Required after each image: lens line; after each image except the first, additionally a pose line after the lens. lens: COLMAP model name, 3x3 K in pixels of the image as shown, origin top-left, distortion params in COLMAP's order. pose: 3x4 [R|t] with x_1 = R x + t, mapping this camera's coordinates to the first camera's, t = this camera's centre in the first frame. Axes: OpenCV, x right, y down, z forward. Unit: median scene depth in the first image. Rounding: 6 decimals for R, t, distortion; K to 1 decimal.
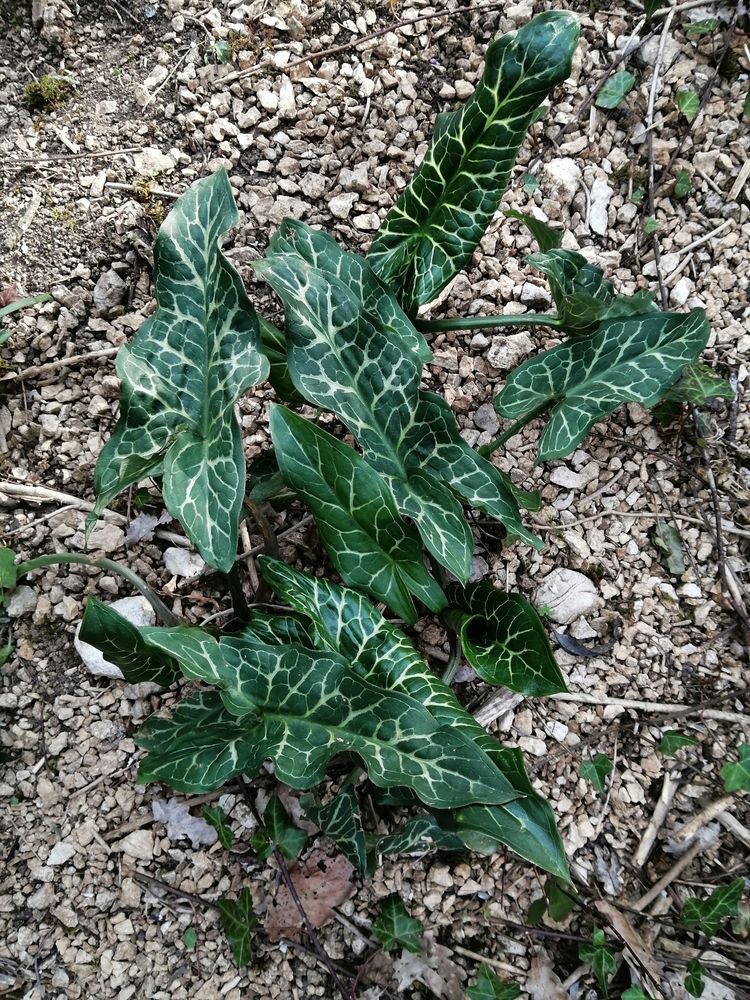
lens RADIAL K [[757.6, 0, 375.0], [0, 757.6, 501.1], [0, 0, 1]] dist [0.037347, -0.014277]
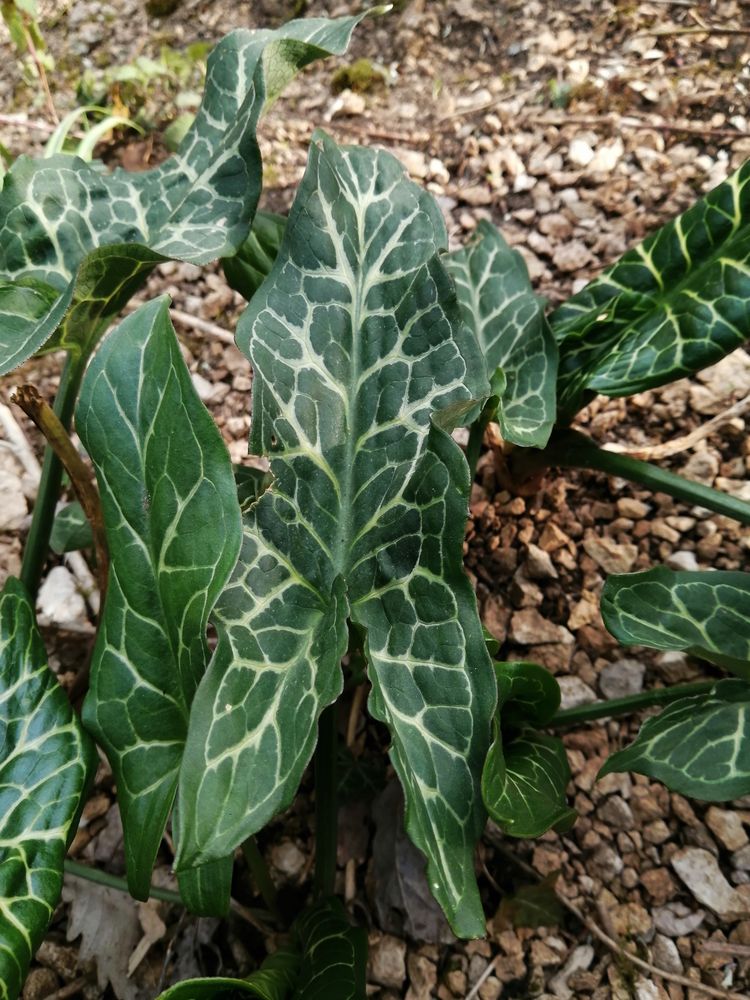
lens RADIAL K [[834.1, 0, 374.3], [0, 834.1, 501.4], [0, 0, 1]] dist [-0.007621, 0.017158]
pose [[0.797844, 0.485945, -0.356795, 0.158846], [-0.572779, 0.795642, -0.197173, 0.003408], [0.188066, 0.361678, 0.913138, 0.398436]]
